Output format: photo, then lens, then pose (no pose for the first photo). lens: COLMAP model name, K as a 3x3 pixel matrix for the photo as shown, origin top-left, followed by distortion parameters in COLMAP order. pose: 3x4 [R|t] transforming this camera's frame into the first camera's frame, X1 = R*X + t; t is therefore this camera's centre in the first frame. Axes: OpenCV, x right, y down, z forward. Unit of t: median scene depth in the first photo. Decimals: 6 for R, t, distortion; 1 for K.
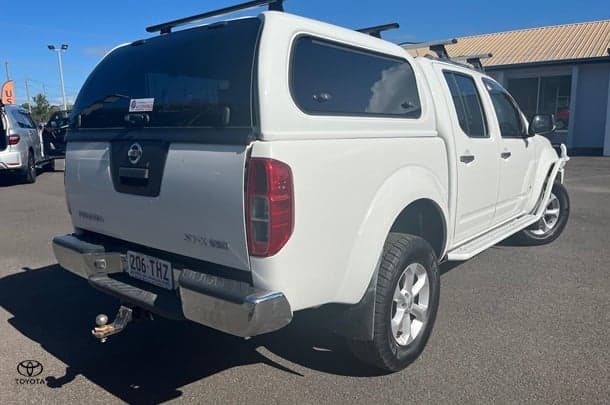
lens RADIAL K [[474.2, 0, 305.0], [0, 474.2, 202.5], [0, 0, 1]] dist [0.000133, 0.002200]
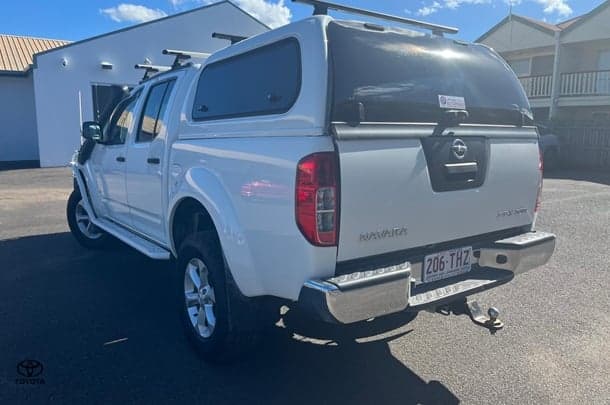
lens RADIAL K [[474.2, 0, 305.0], [0, 474.2, 202.5], [0, 0, 1]] dist [0.000133, 0.002200]
pose [[0.252072, -0.119761, 0.960269, -1.340130], [0.151684, 0.984936, 0.083020, -0.117271], [-0.955747, 0.124730, 0.266441, 0.987521]]
